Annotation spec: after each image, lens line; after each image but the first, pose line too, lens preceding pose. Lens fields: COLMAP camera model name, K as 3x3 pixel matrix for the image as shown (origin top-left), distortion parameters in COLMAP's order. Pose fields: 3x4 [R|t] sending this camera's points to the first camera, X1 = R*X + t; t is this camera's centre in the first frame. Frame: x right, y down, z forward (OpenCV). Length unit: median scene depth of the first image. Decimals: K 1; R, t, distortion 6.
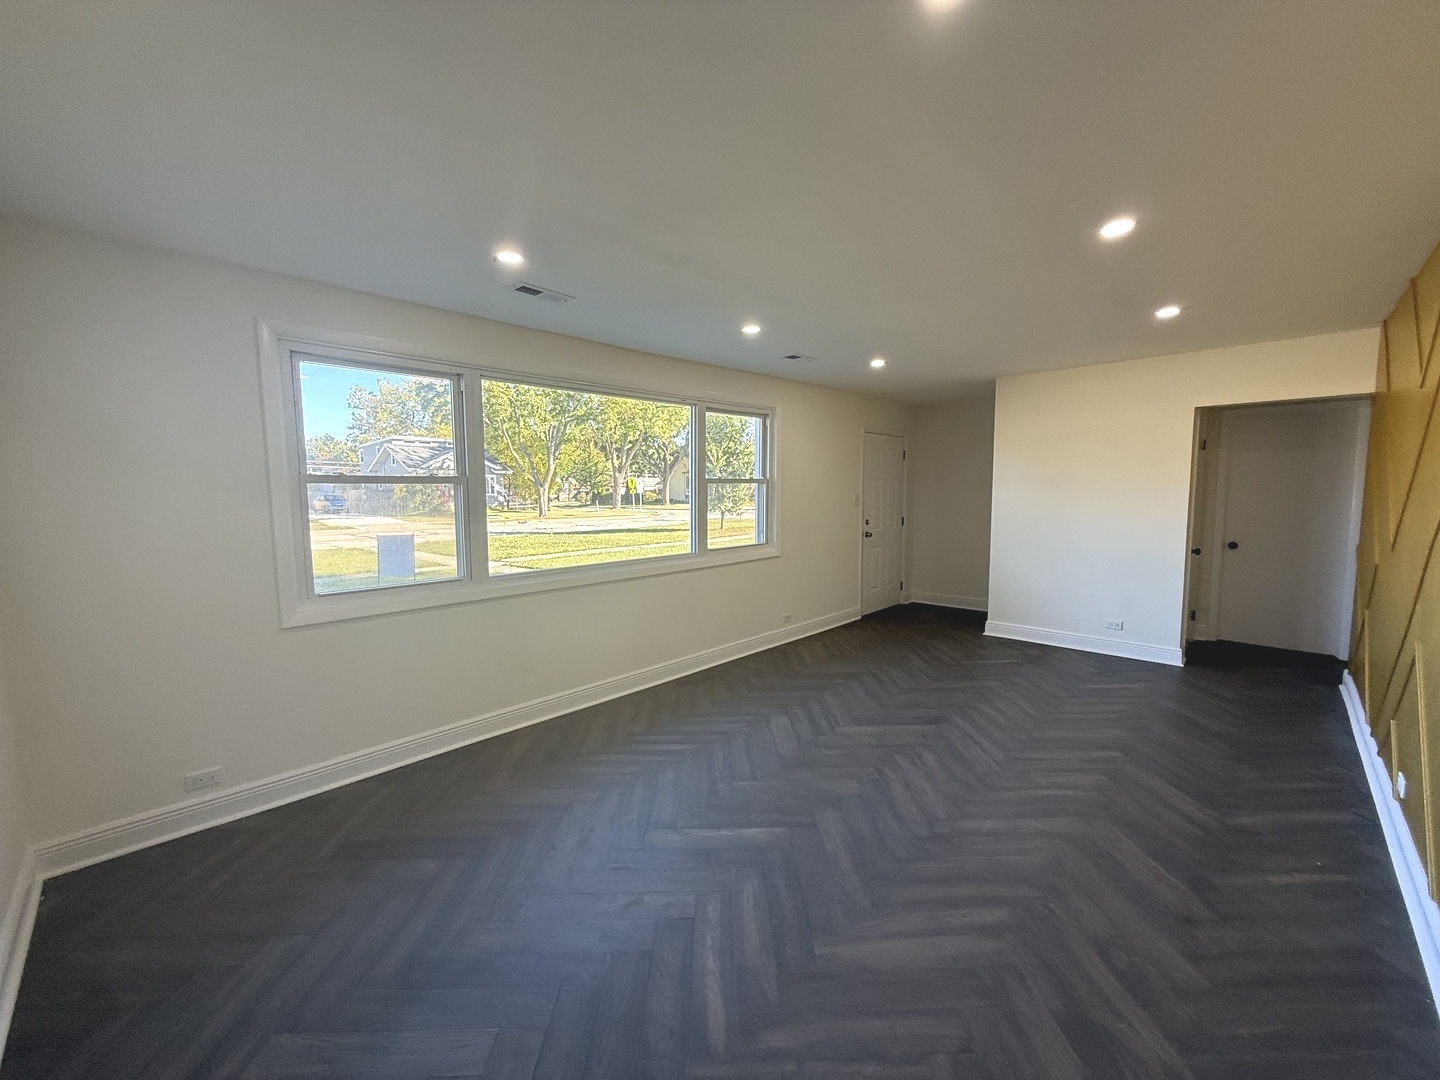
lens RADIAL K [[575.4, 0, 732.0], [0, 575.4, 538.4], [0, 0, 1]] dist [0.001820, -0.000917]
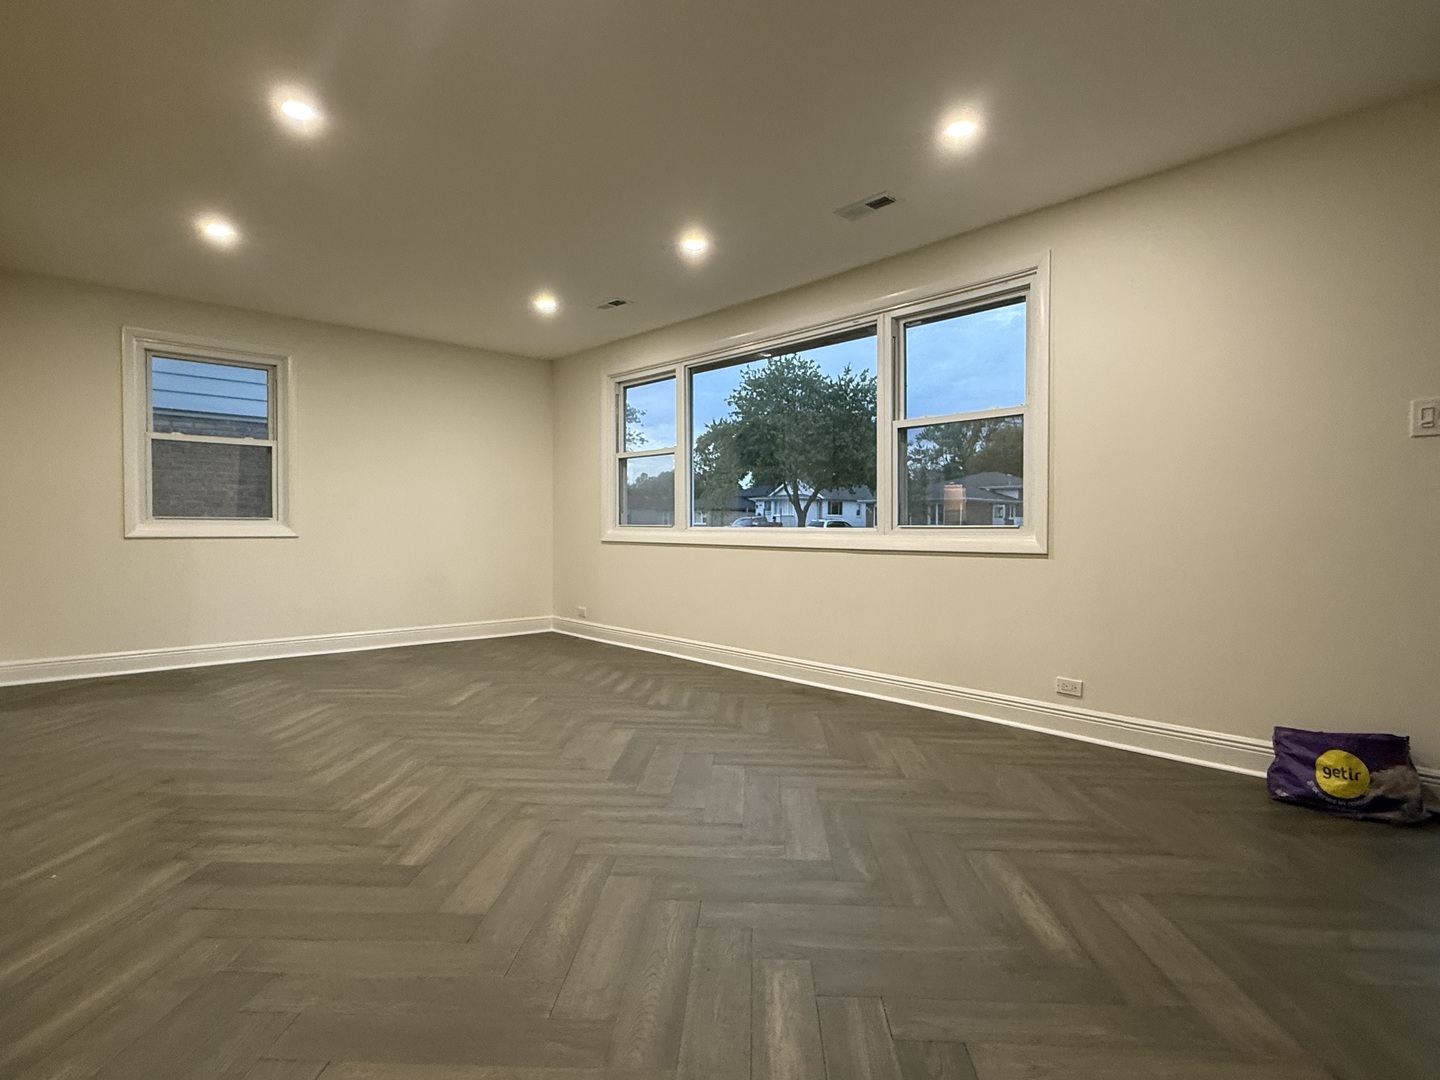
lens RADIAL K [[762.7, 0, 710.9], [0, 762.7, 532.9], [0, 0, 1]] dist [-0.007427, 0.000417]
pose [[-0.077507, 0.015317, -0.996874, 1.266246], [-0.092412, 0.995467, 0.022480, 0.036857], [0.992700, 0.093866, -0.075740, 1.235062]]
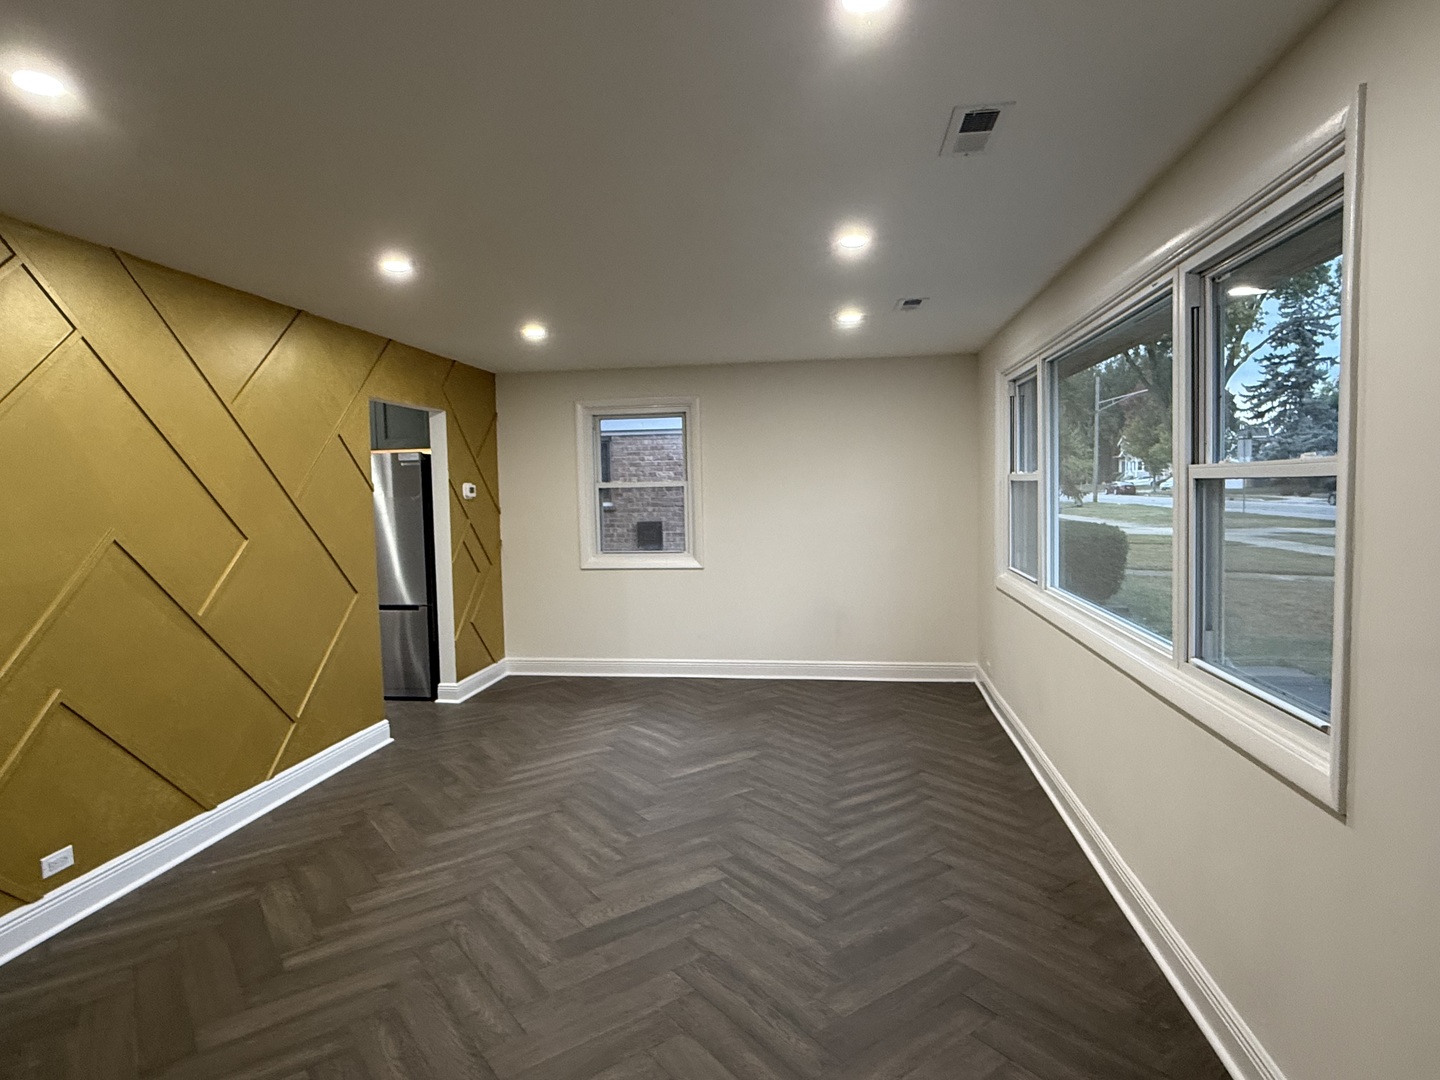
lens RADIAL K [[803.7, 0, 727.5], [0, 803.7, 539.7], [0, 0, 1]] dist [-0.009601, -0.002299]
pose [[-0.813895, 0.063397, -0.577542, 0.718378], [-0.024898, 0.989310, 0.143684, -0.181958], [0.580478, 0.131323, -0.803617, 1.787098]]
